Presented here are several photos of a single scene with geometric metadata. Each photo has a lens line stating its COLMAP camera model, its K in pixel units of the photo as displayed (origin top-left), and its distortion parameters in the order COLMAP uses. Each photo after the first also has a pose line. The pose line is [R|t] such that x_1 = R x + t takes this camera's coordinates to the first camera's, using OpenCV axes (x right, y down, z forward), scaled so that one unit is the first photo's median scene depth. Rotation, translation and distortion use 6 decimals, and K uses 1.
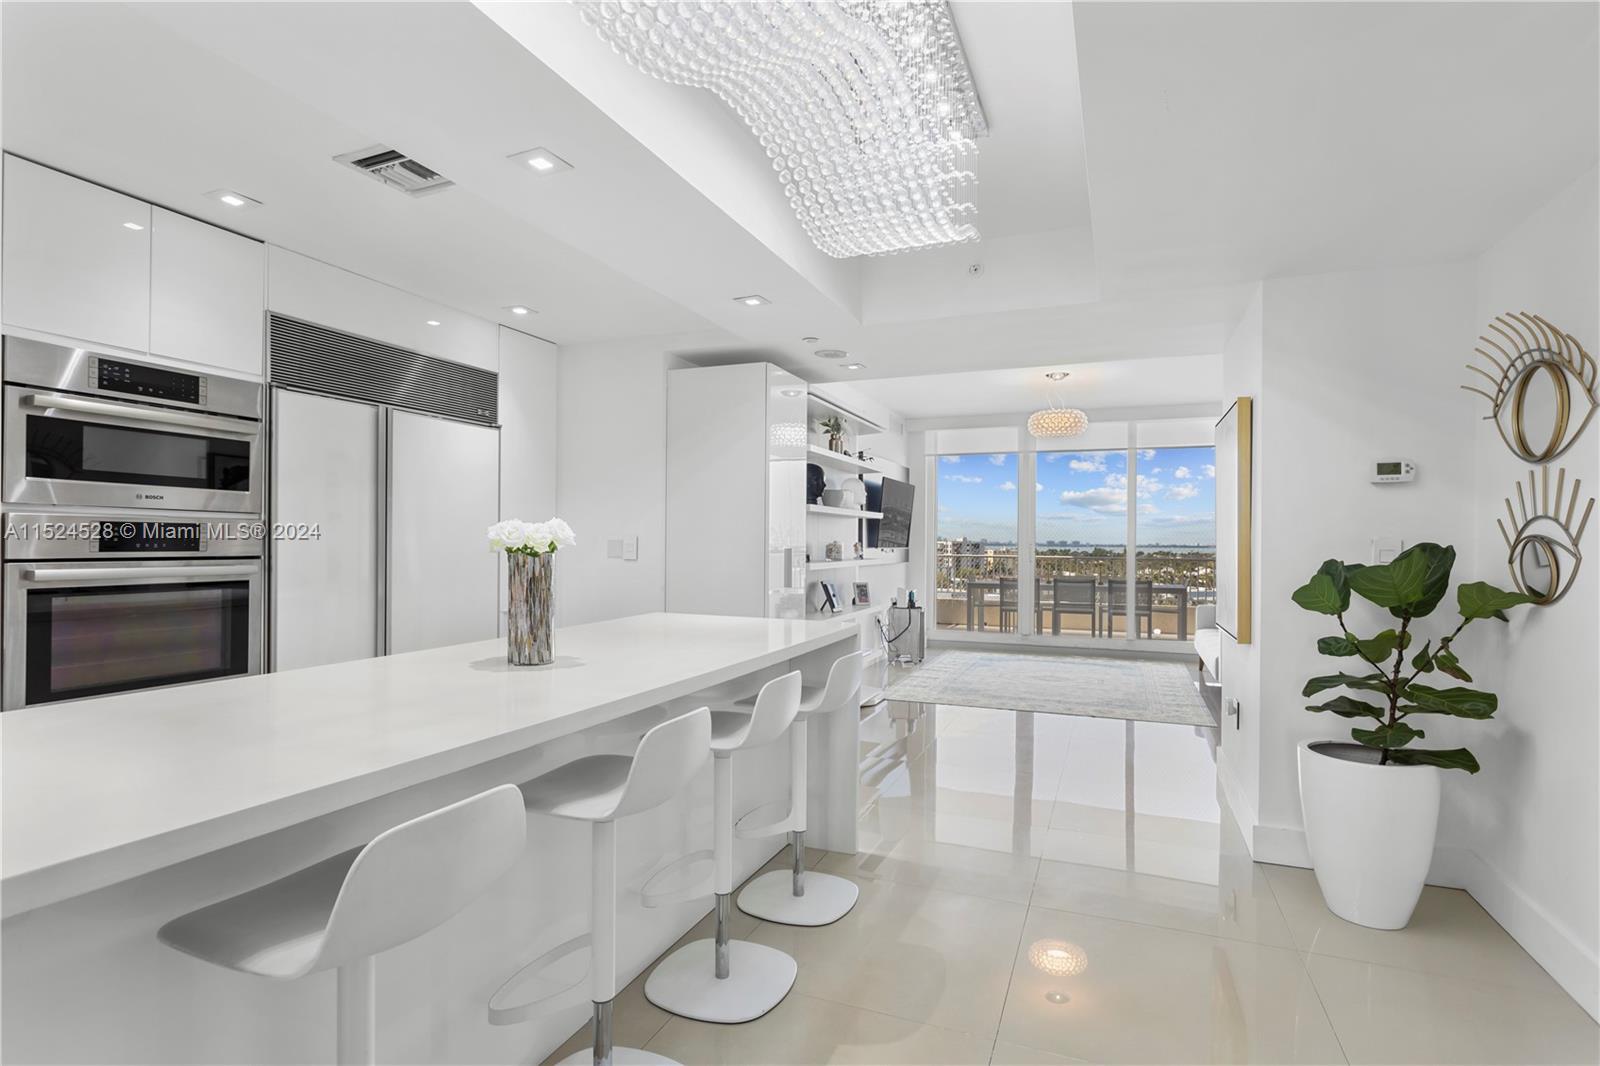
lens RADIAL K [[787.0, 0, 783.8], [0, 787.0, 533.0], [0, 0, 1]] dist [-0.007599, 0.004982]
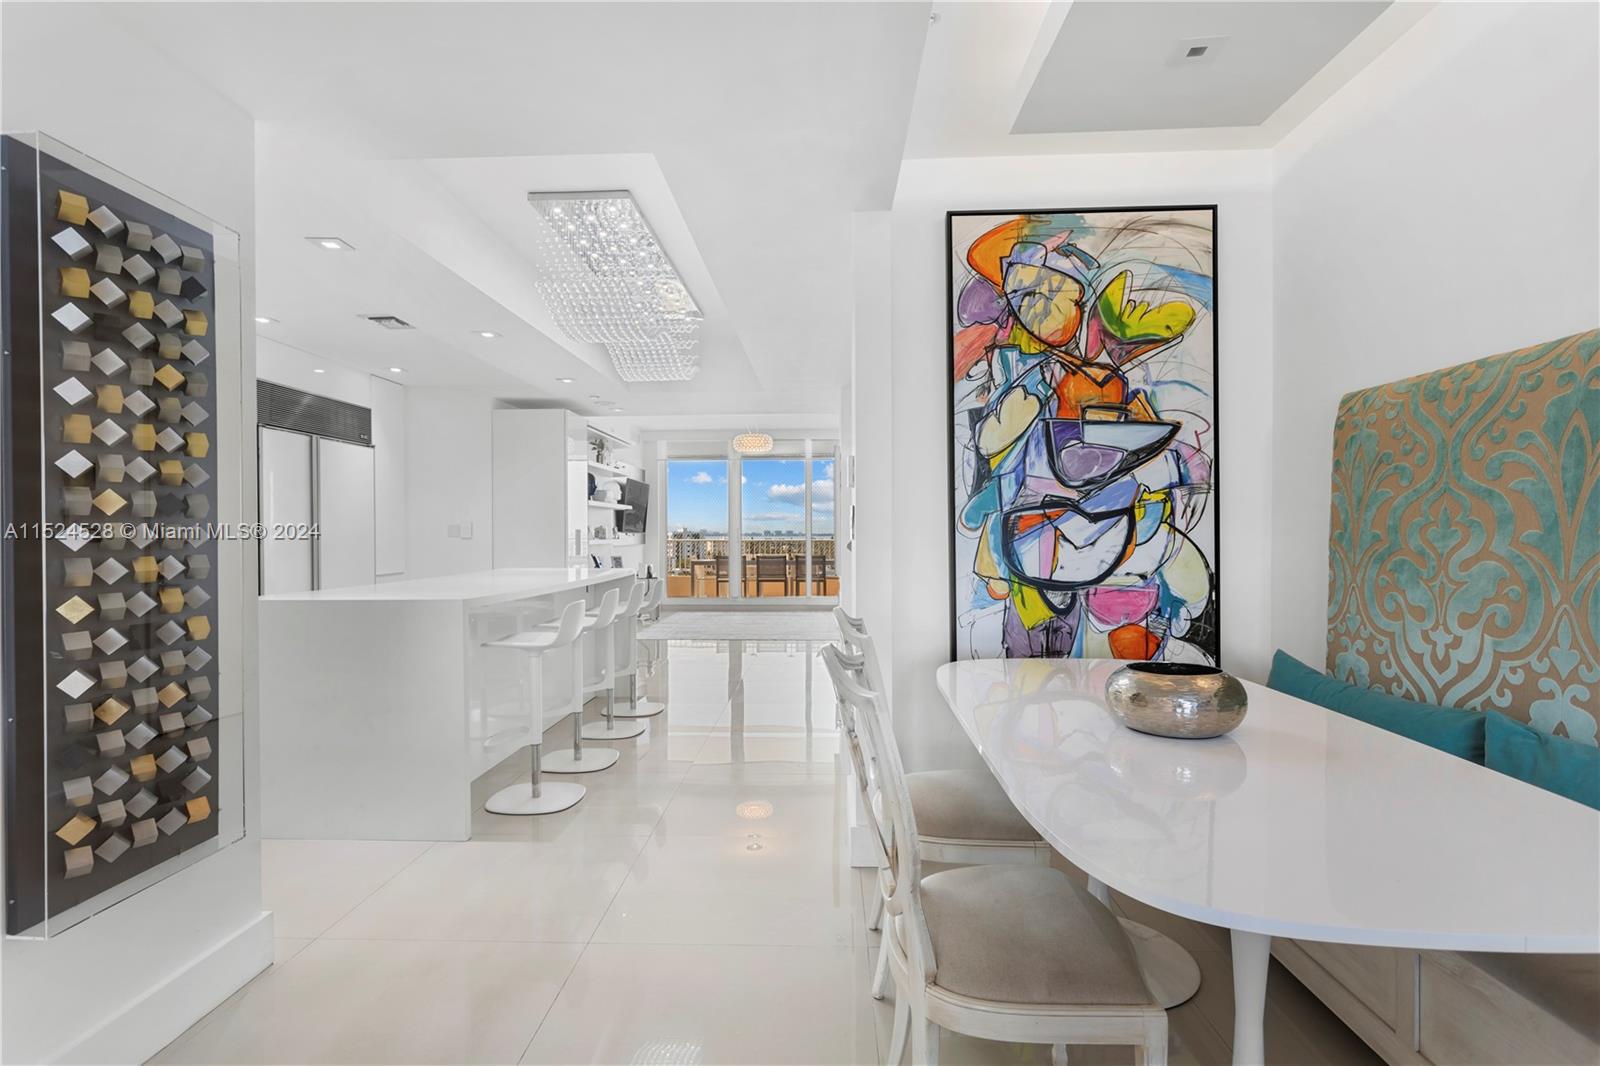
lens RADIAL K [[787.0, 0, 804.9], [0, 787.0, 533.9], [0, 0, 1]] dist [-0.007599, 0.004982]
pose [[0.929625, -0.011921, 0.368314, -0.162488], [0.007492, 0.999881, 0.013454, 0.012154], [-0.368431, -0.009748, 0.929604, -0.645000]]
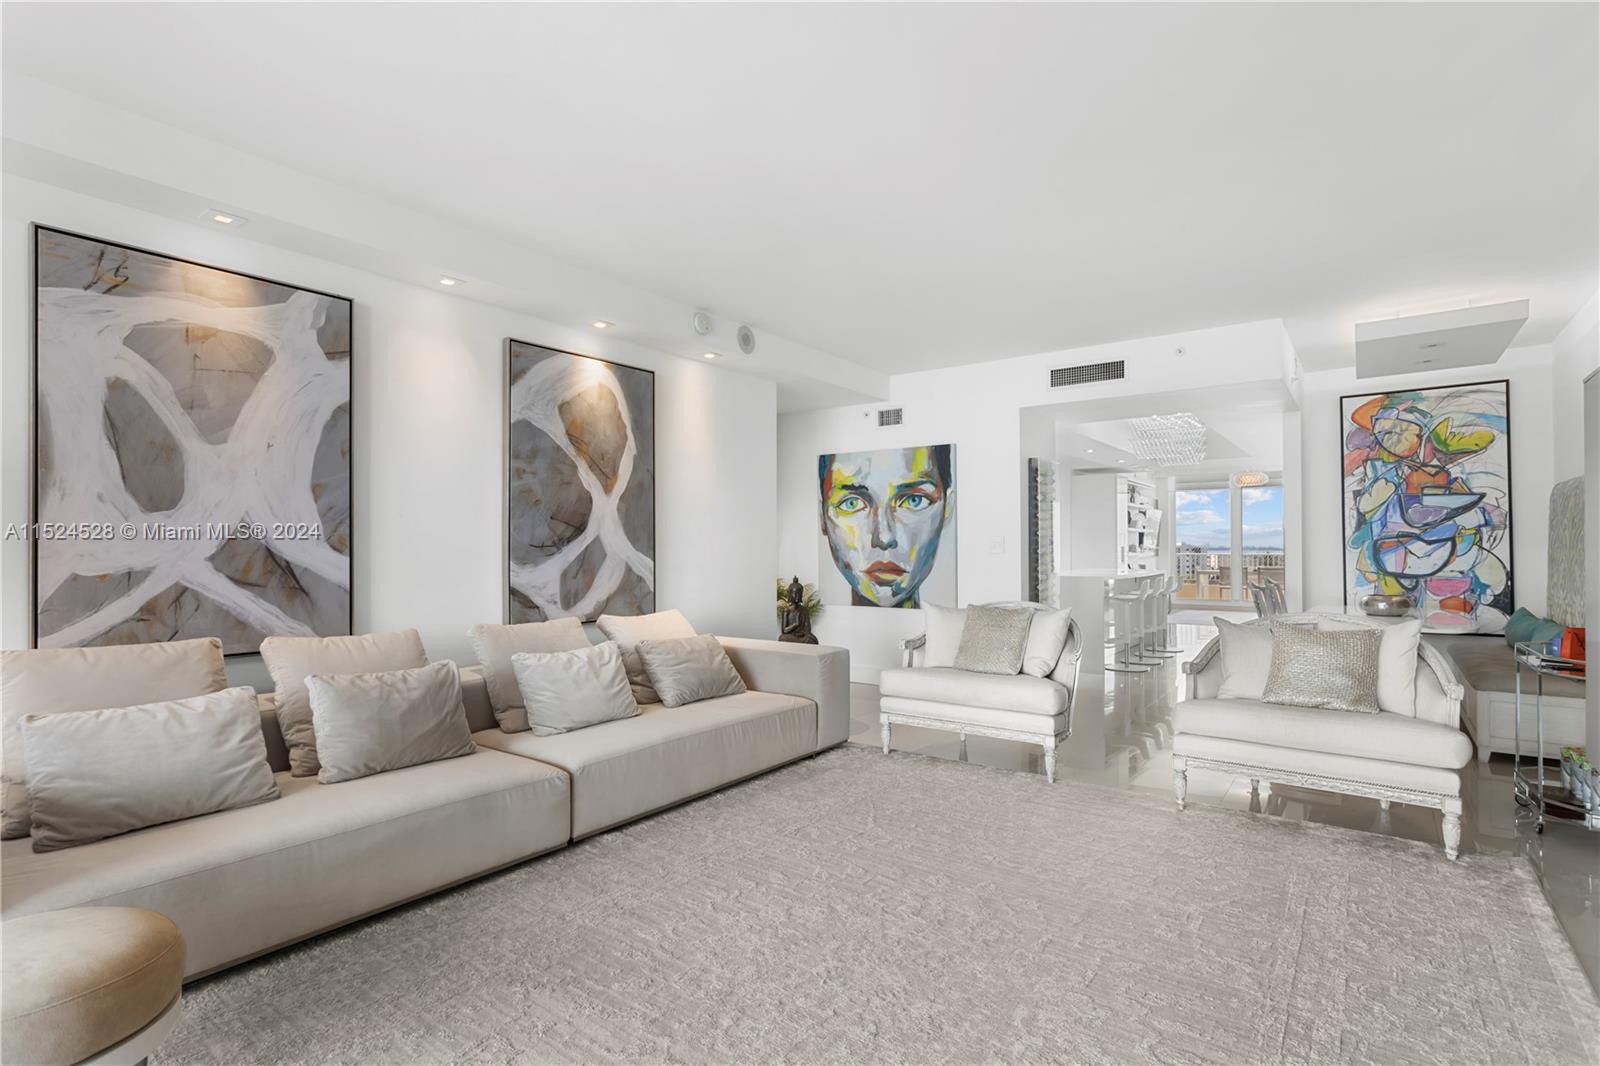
lens RADIAL K [[787.0, 0, 801.8], [0, 787.0, 537.2], [0, 0, 1]] dist [-0.007599, 0.004982]
pose [[0.974577, -0.013447, -0.223648, -0.465964], [0.012475, 0.999906, -0.005758, -0.008082], [0.223704, 0.002822, 0.974653, -1.796847]]
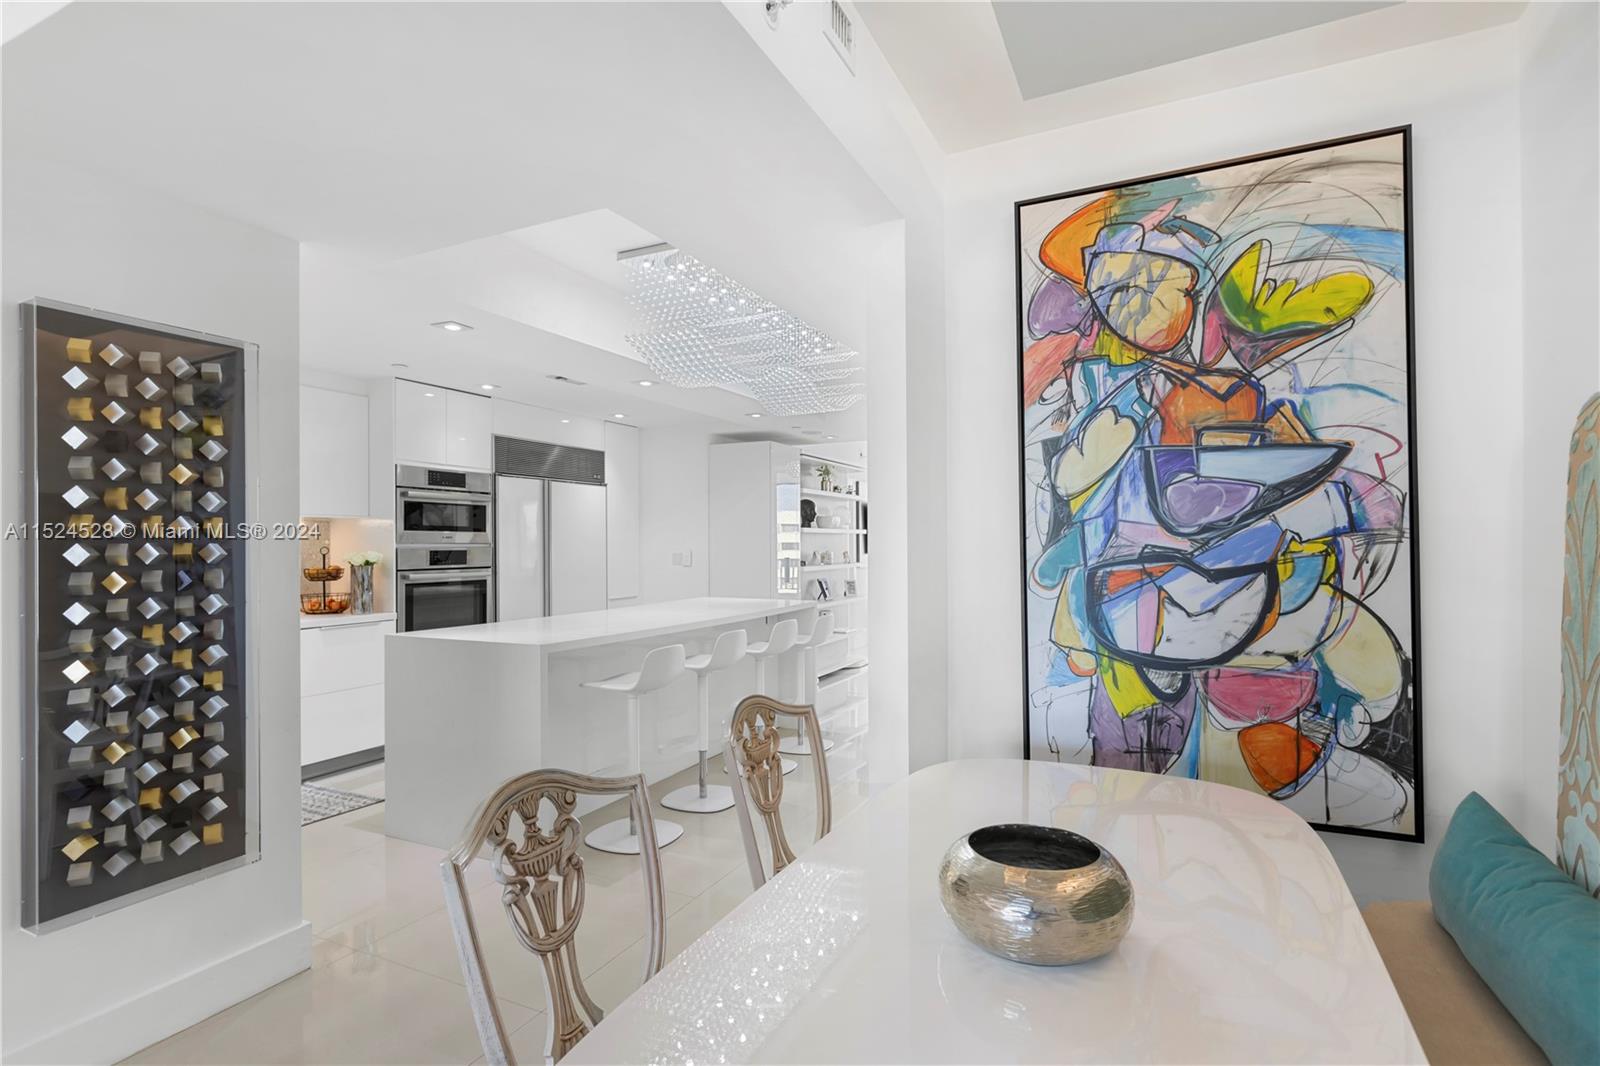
lens RADIAL K [[787.0, 0, 802.6], [0, 787.0, 536.9], [0, 0, 1]] dist [-0.007599, 0.004982]
pose [[0.999269, -0.013568, -0.035738, 0.102125], [0.013617, 0.999907, 0.001123, -0.024271], [0.035719, -0.001609, 0.999361, -0.620617]]
